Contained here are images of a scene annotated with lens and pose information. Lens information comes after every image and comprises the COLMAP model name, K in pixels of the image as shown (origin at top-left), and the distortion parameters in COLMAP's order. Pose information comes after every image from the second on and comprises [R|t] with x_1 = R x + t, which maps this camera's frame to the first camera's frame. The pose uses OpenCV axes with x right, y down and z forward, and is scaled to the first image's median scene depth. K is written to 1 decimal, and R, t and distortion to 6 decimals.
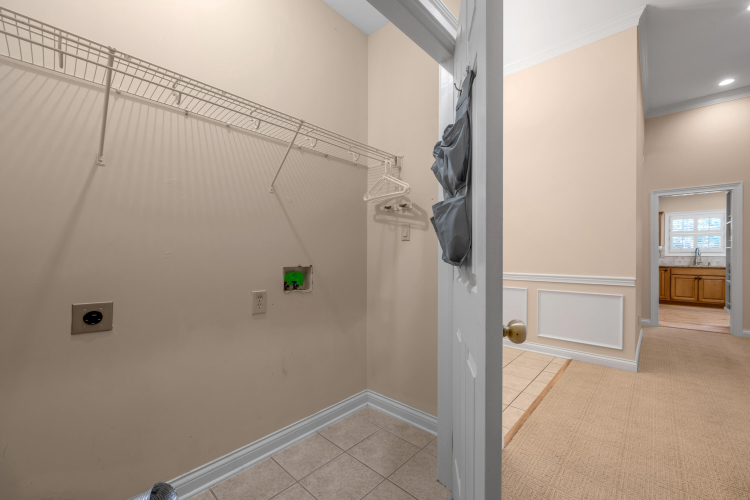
lens RADIAL K [[299.2, 0, 379.3], [0, 299.2, 256.1], [0, 0, 1]] dist [-0.004318, 0.000107]
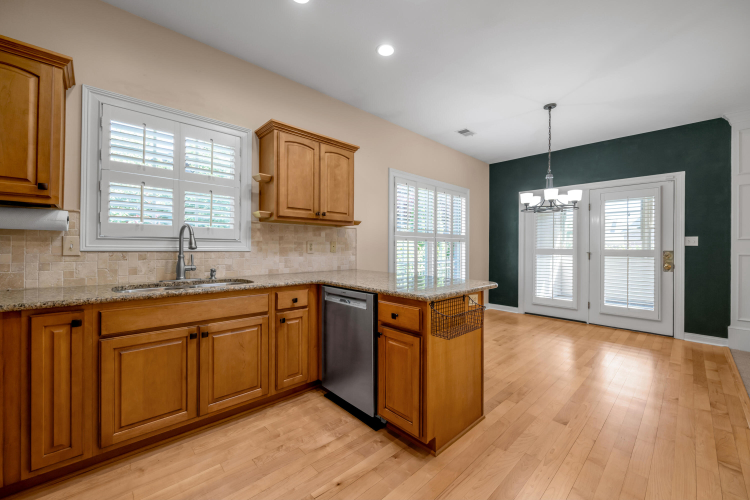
lens RADIAL K [[299.2, 0, 380.0], [0, 299.2, 247.6], [0, 0, 1]] dist [-0.004318, 0.000107]
pose [[0.069764, -0.006265, 0.997544, 0.807584], [-0.007378, 0.999950, 0.006796, -0.007520], [-0.997536, -0.007834, 0.069714, 0.812867]]
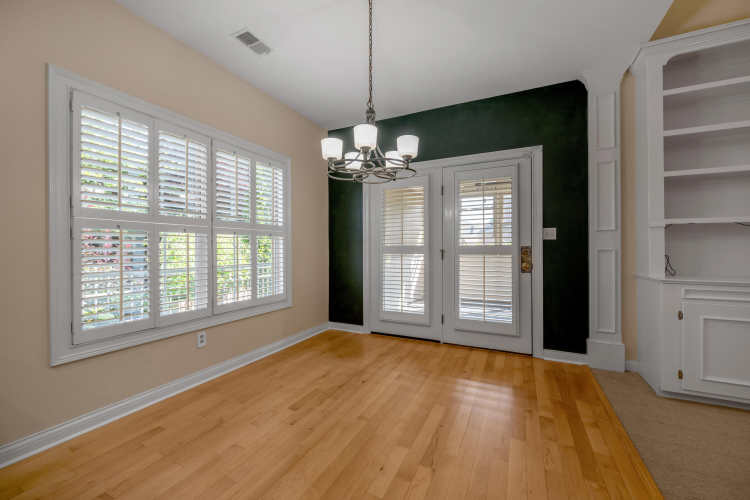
lens RADIAL K [[299.2, 0, 379.0], [0, 299.2, 247.7], [0, 0, 1]] dist [-0.004318, 0.000107]
pose [[-0.290567, -0.001173, 0.956854, 1.065795], [-0.000413, 0.999999, 0.001100, 0.000681], [-0.956855, -0.000076, -0.290567, 0.633053]]
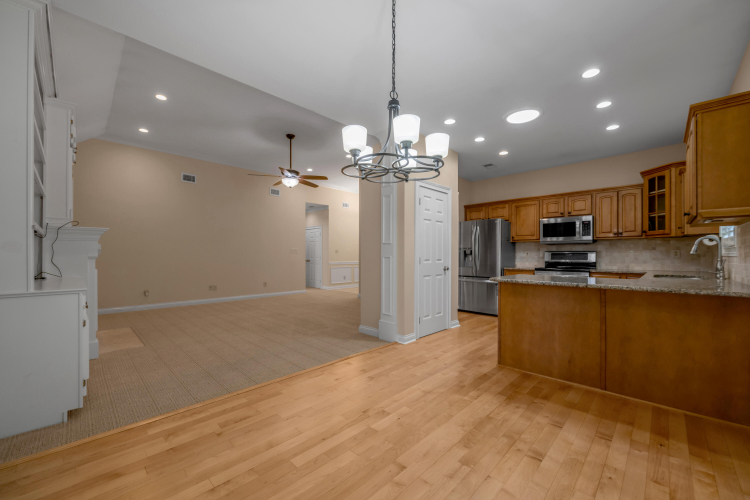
lens RADIAL K [[299.2, 0, 378.4], [0, 299.2, 255.3], [0, 0, 1]] dist [-0.004318, 0.000107]
pose [[-0.021860, -0.007071, -0.999736, 1.608949], [-0.003279, 0.999970, -0.007001, 0.003771], [0.999756, 0.003125, -0.021882, 0.547507]]
